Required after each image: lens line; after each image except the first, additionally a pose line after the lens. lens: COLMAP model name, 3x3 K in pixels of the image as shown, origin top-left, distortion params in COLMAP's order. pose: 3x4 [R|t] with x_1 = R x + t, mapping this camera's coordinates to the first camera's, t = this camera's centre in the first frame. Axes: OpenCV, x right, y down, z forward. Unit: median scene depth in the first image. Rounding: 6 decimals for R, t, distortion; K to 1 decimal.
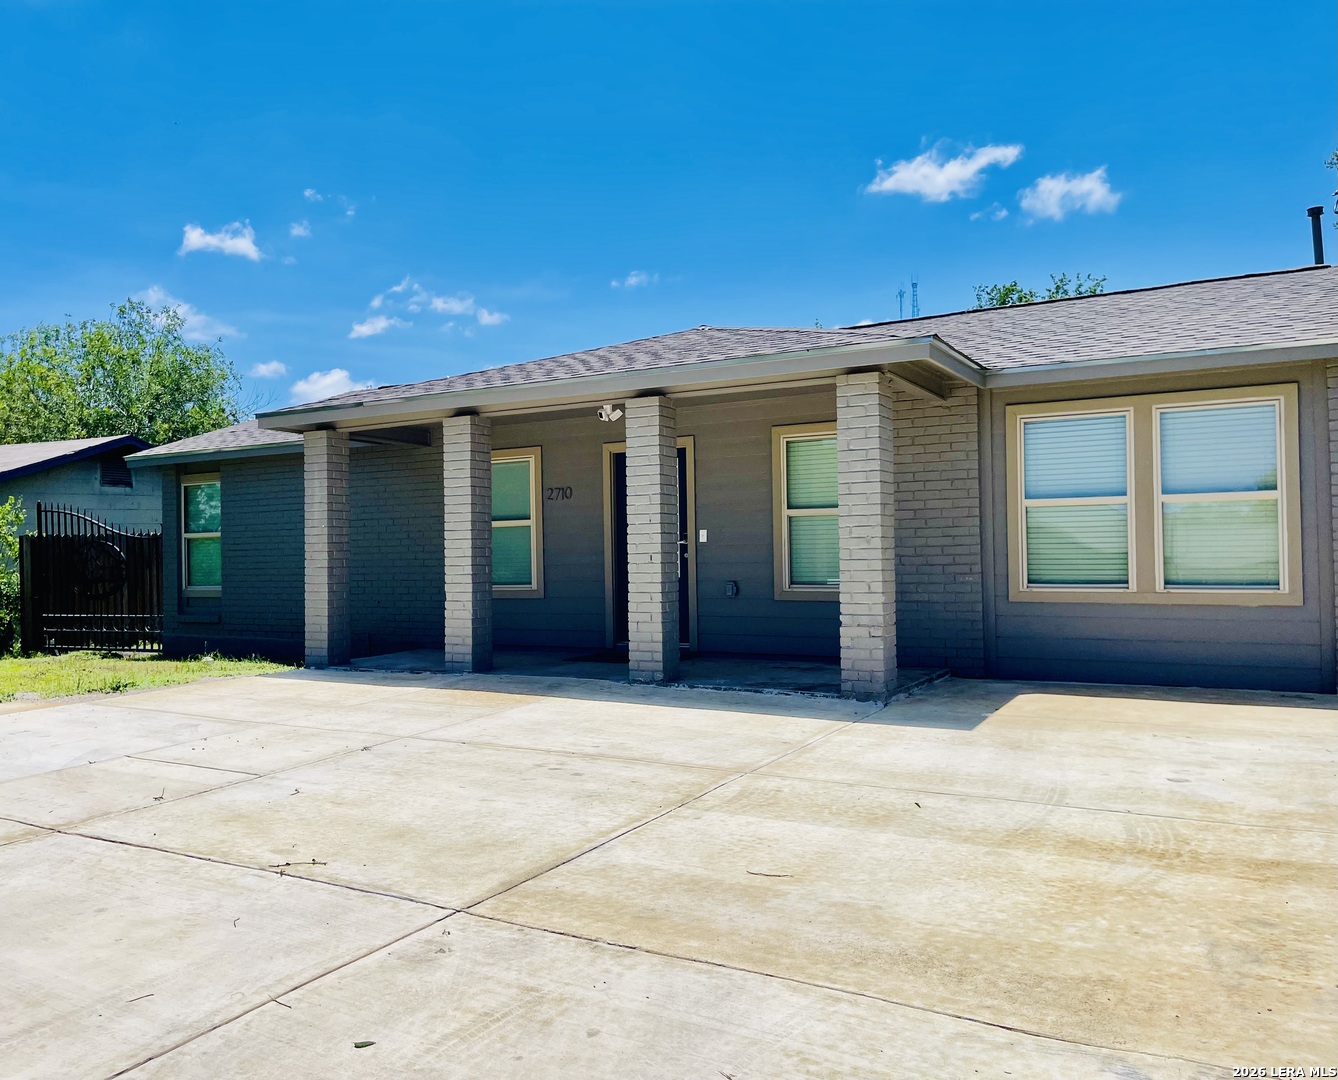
lens RADIAL K [[1087.8, 0, 669.0], [0, 1087.8, 540.0], [0, 0, 1]] dist [0.037781, -0.002167]
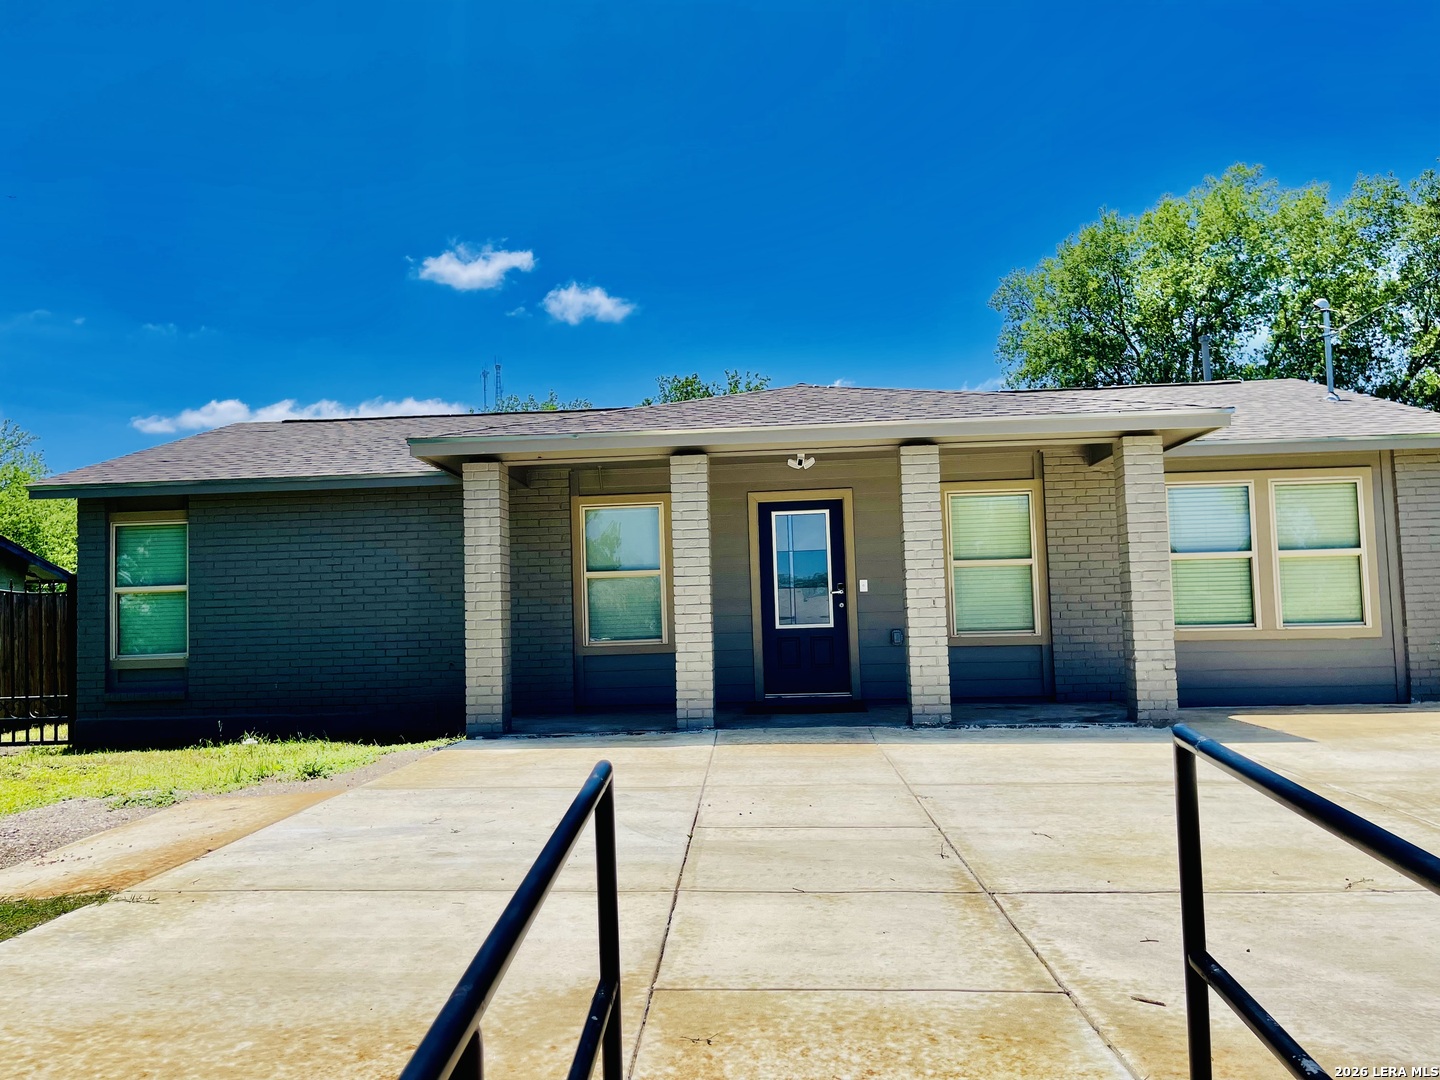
lens RADIAL K [[1065.4, 0, 720.0], [0, 1065.4, 540.0], [0, 0, 1]] dist [0.064914, -0.090650]
pose [[0.892290, 0.026056, 0.450710, -0.589410], [0.006736, 0.997454, -0.071000, 0.025663], [-0.451413, 0.066389, 0.889842, 0.176879]]
